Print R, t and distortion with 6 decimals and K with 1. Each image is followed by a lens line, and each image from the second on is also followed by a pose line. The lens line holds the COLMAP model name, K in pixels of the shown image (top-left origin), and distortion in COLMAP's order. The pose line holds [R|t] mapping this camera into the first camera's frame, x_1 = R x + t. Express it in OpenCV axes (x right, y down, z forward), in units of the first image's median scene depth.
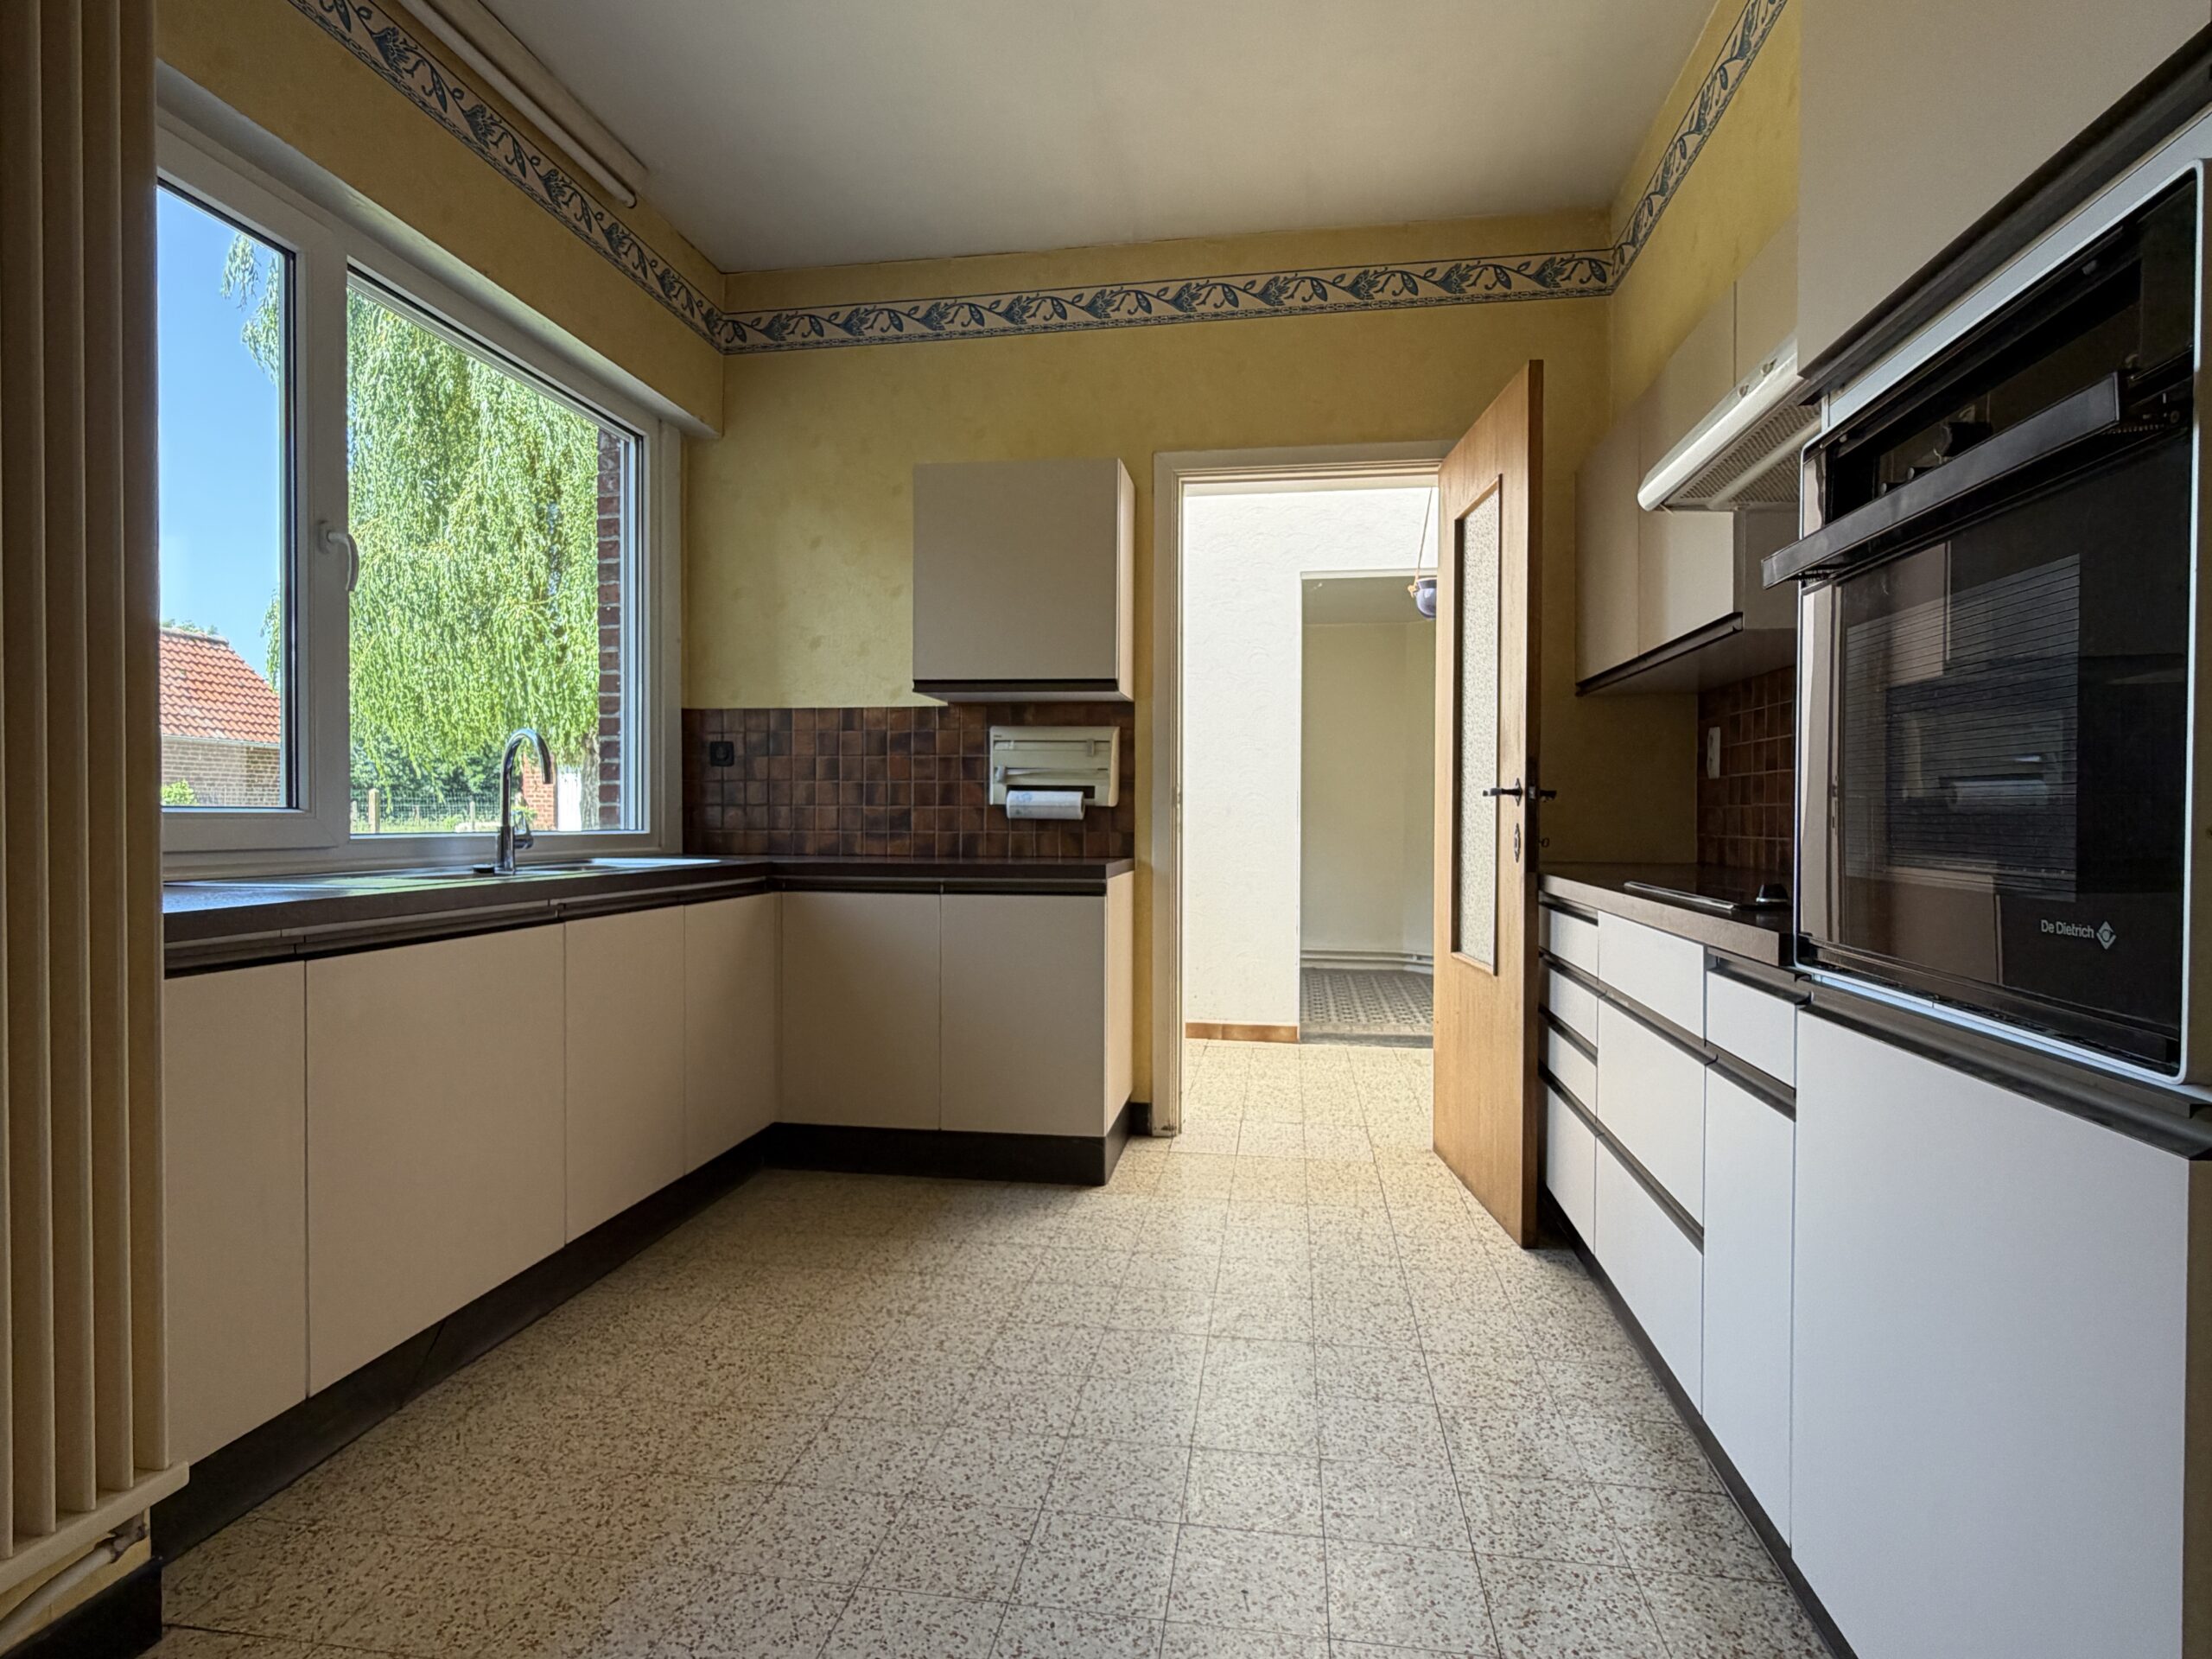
lens RADIAL K [[1167.0, 0, 1094.1], [0, 1167.0, 826.6], [0, 0, 1]] dist [-0.001350, -0.000089]
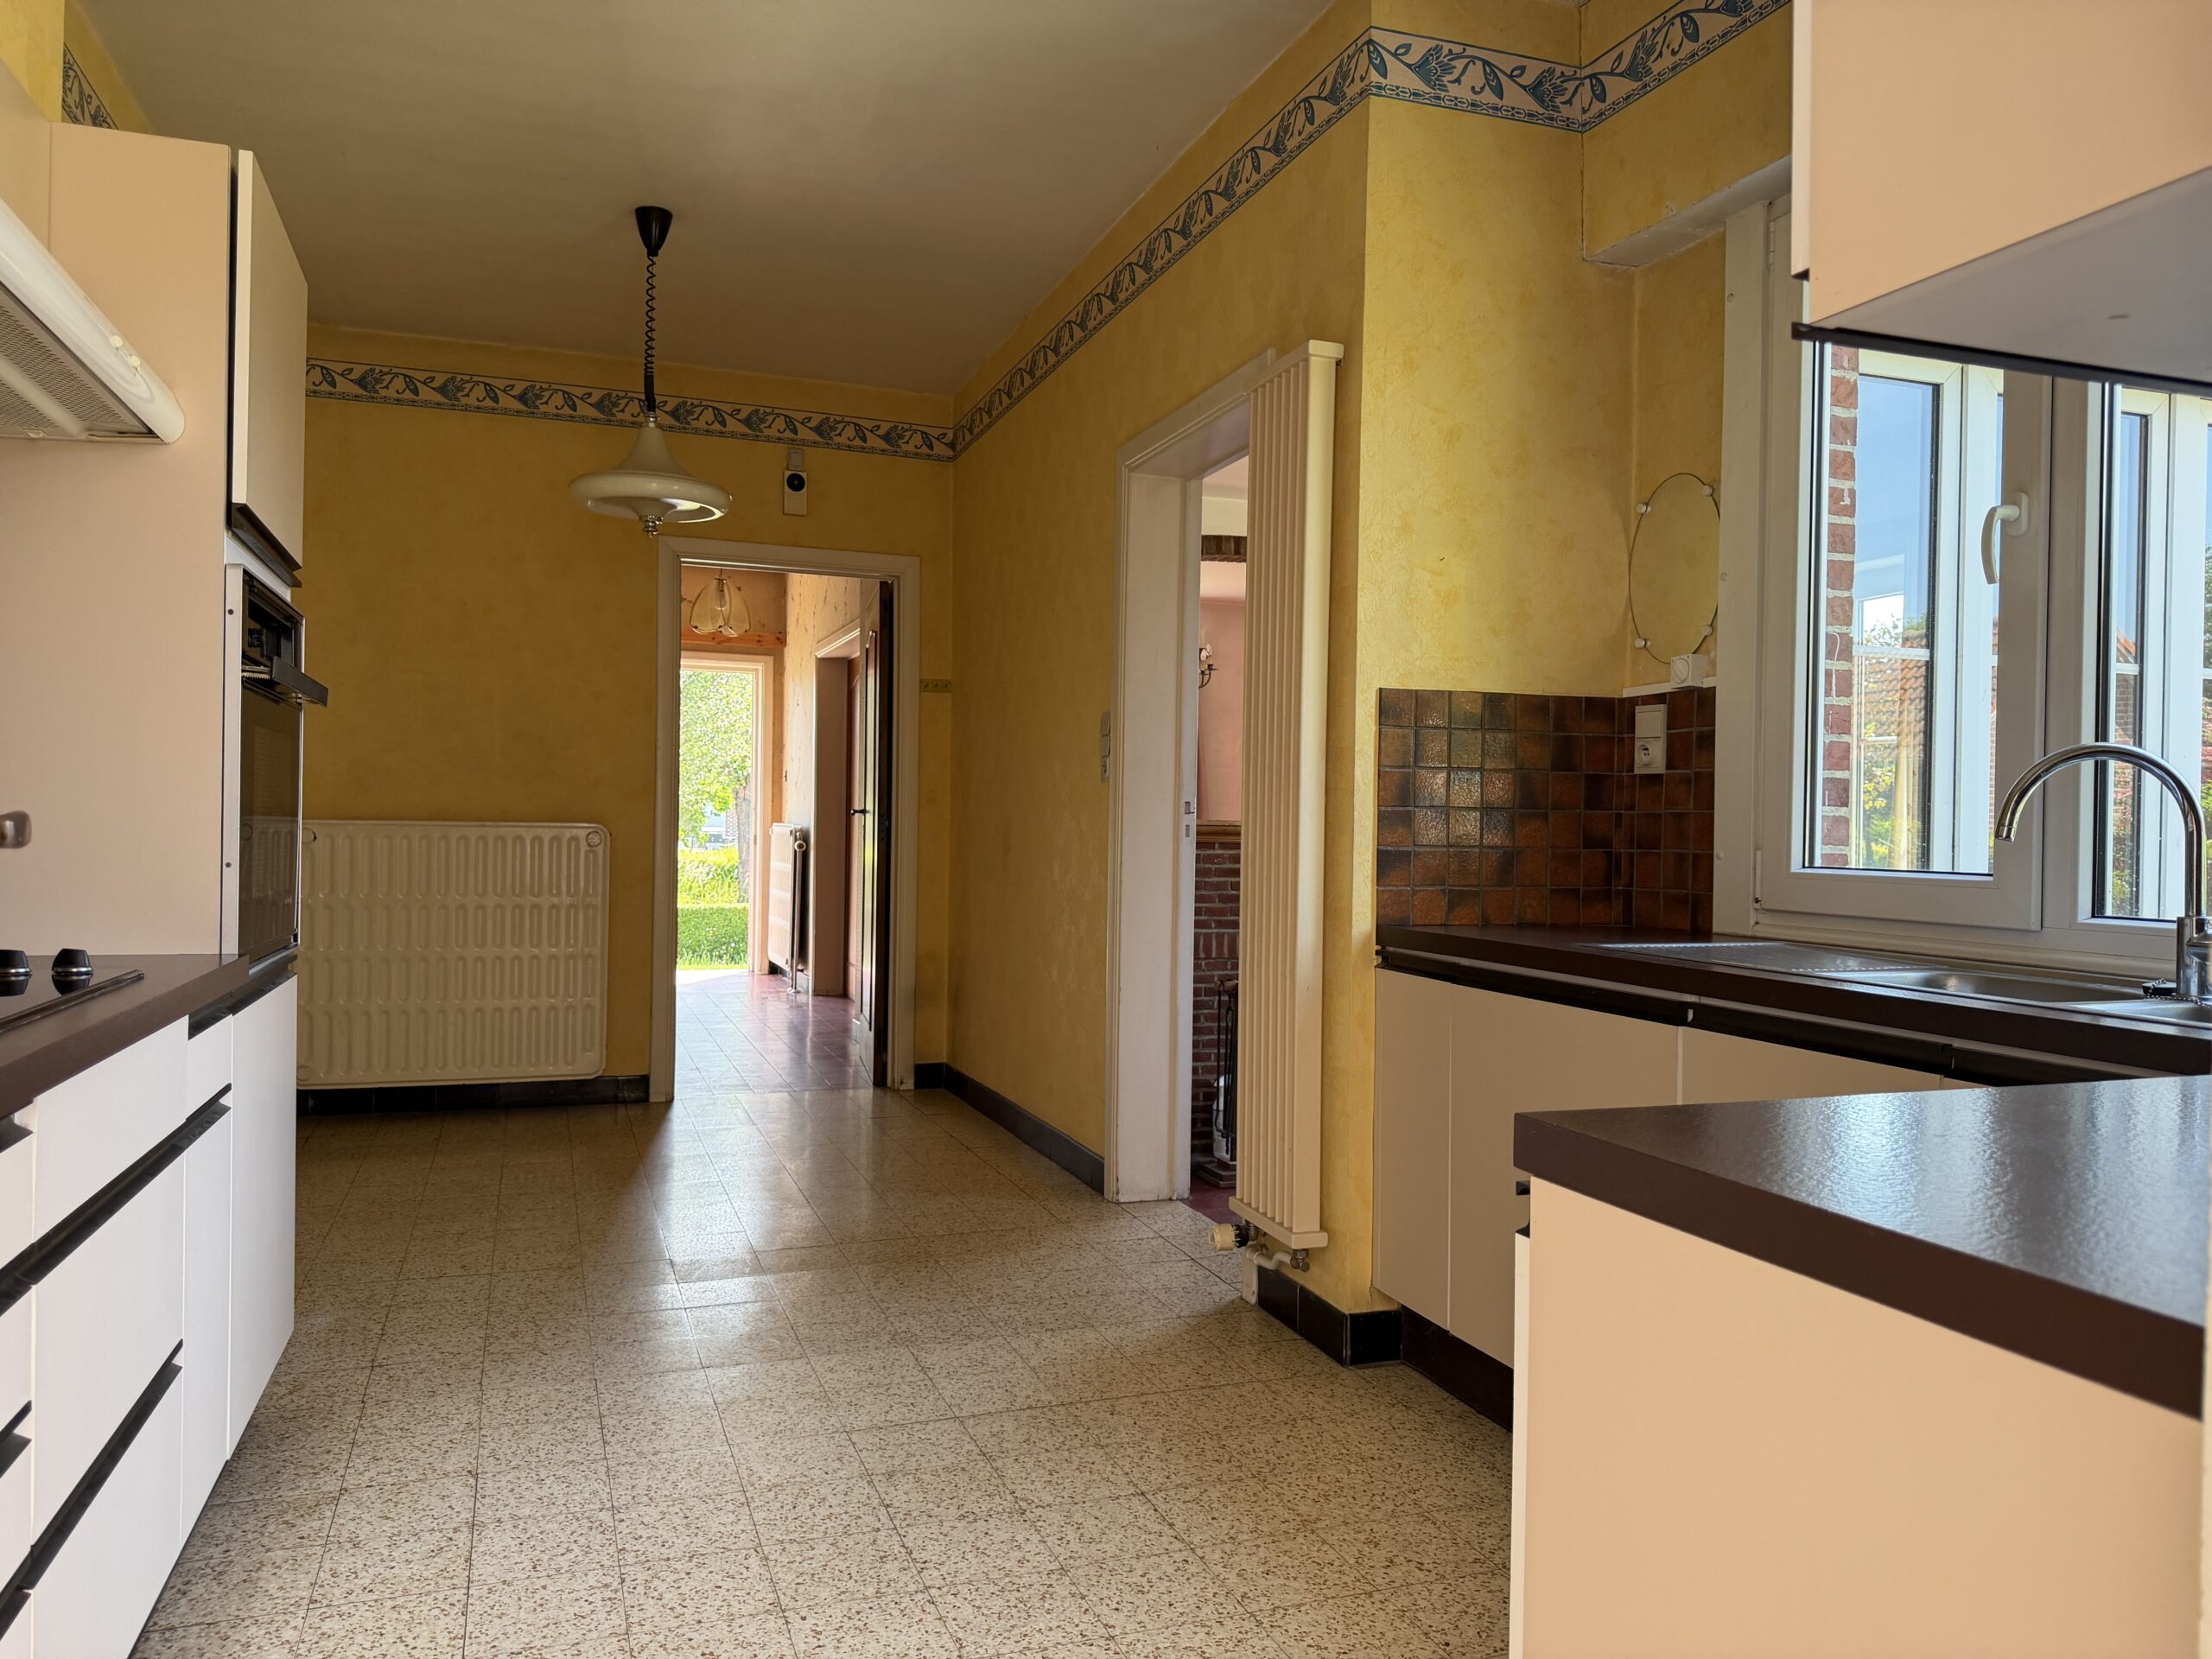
lens RADIAL K [[1550.9, 0, 1102.4], [0, 1550.9, 834.6], [0, 0, 1]] dist [0.035313, -0.062969]
pose [[-0.870003, -0.012949, -0.492876, 0.490083], [-0.023181, 0.999624, 0.014655, -0.063446], [0.492501, 0.024175, -0.869976, 2.285794]]
